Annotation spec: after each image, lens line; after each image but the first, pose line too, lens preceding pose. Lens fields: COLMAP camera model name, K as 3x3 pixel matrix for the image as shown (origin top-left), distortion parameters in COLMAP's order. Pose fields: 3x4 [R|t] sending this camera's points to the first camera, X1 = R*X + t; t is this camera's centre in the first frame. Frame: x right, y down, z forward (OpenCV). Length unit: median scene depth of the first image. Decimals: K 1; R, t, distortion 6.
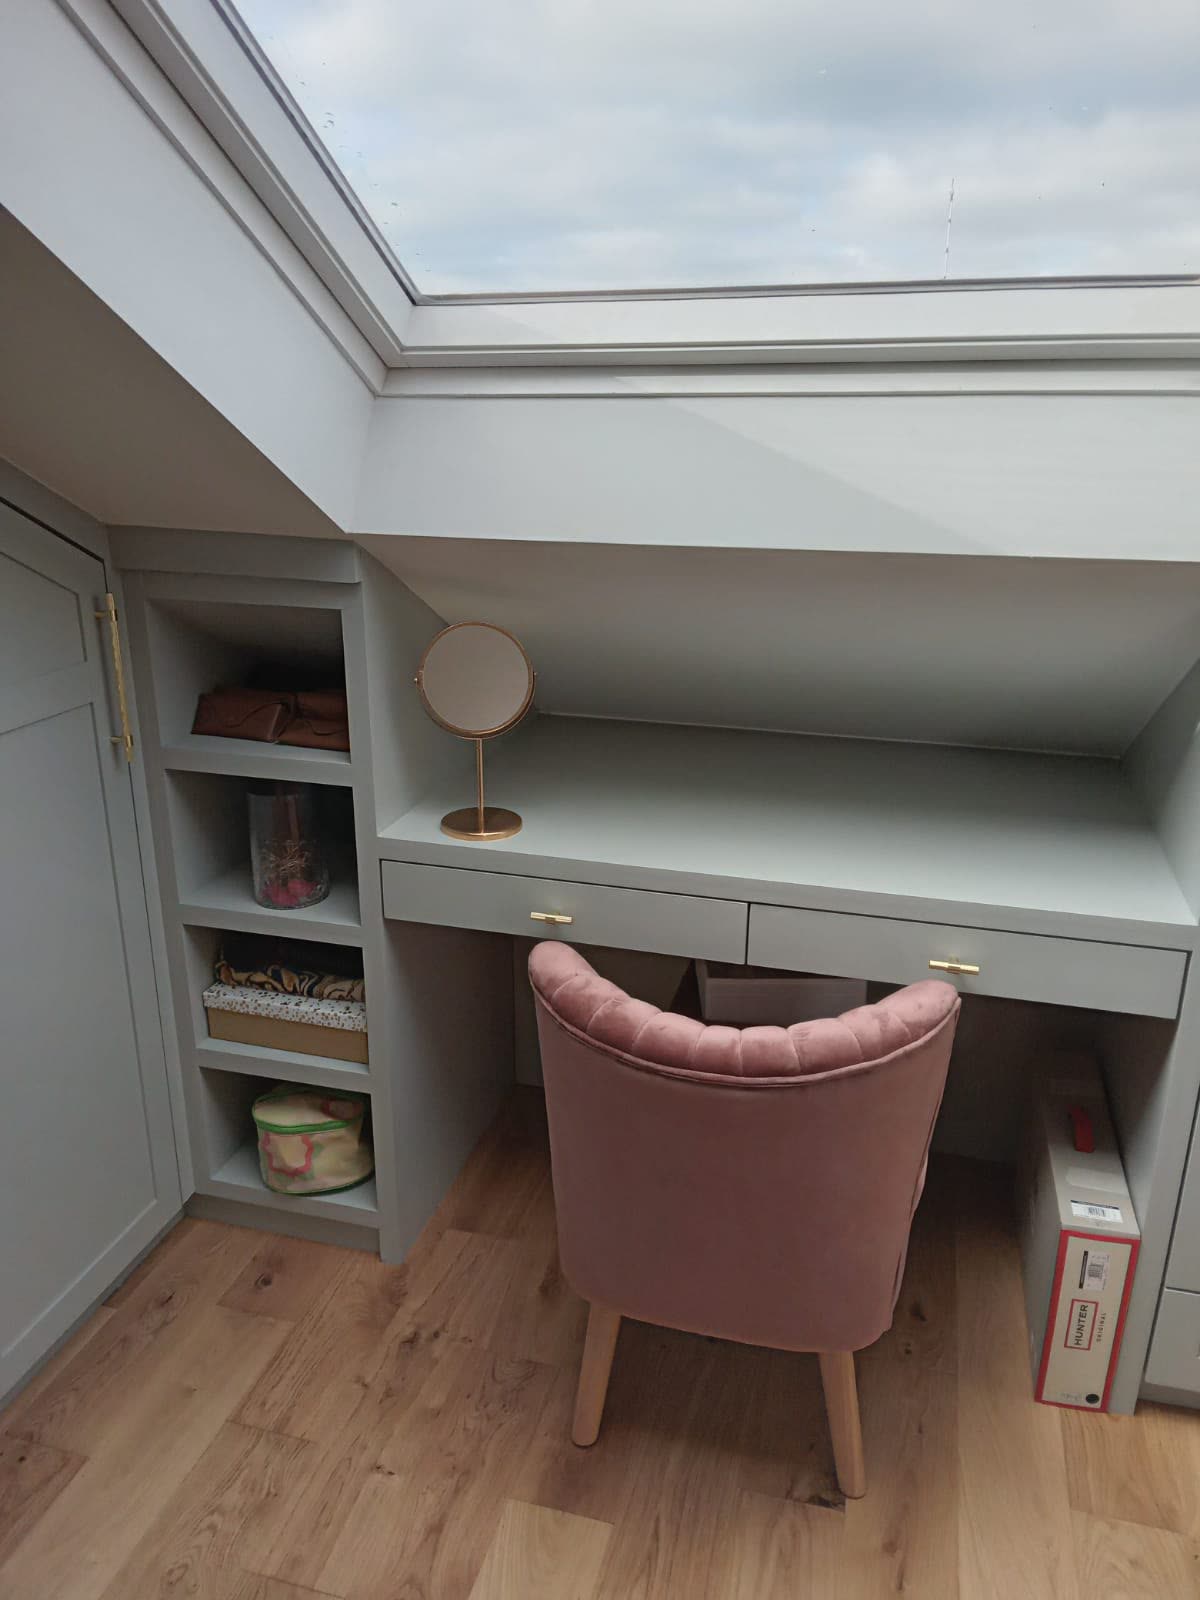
lens RADIAL K [[1160.9, 0, 604.4], [0, 1160.9, 800.2], [0, 0, 1]] dist [0.031631, -0.001464]
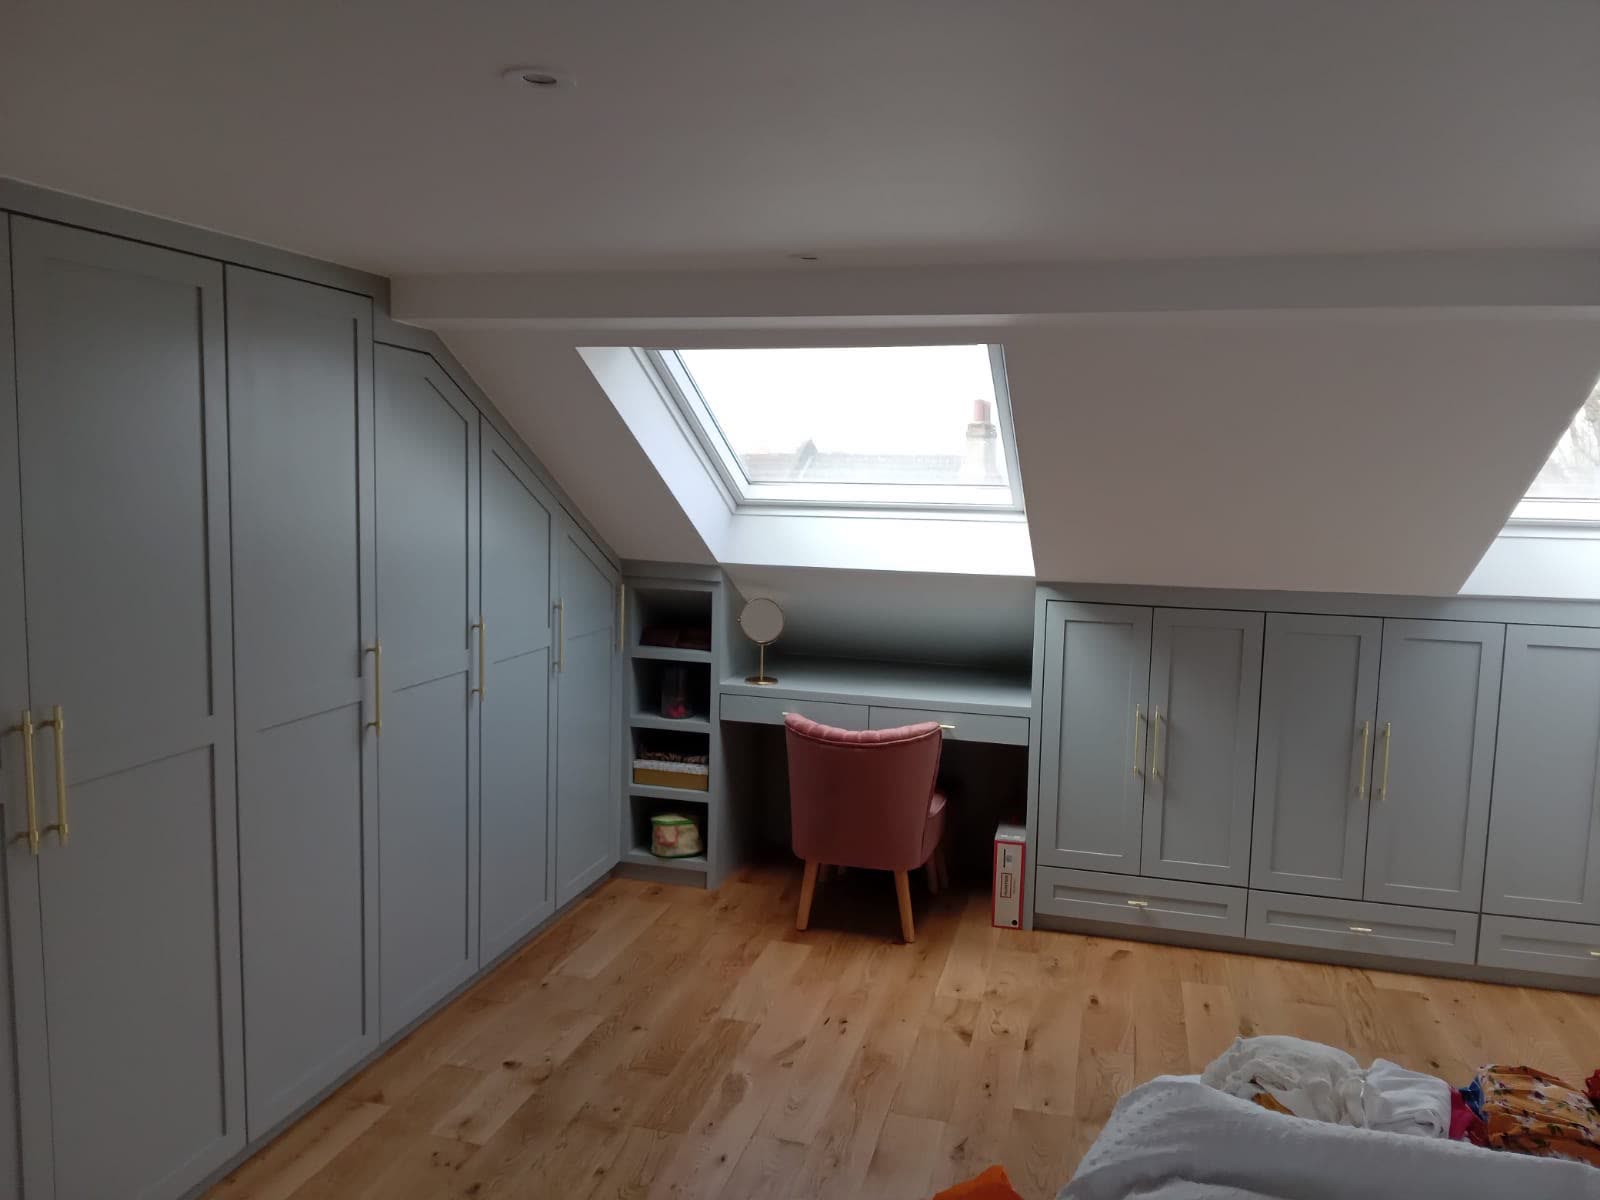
lens RADIAL K [[1160.9, 0, 799.4], [0, 1160.9, 599.1], [0, 0, 1]] dist [0.031631, -0.001464]
pose [[0.999846, 0.017024, -0.004224, -0.020435], [-0.017535, 0.975834, -0.217807, 0.375561], [0.000414, 0.217848, 0.975983, -1.385316]]
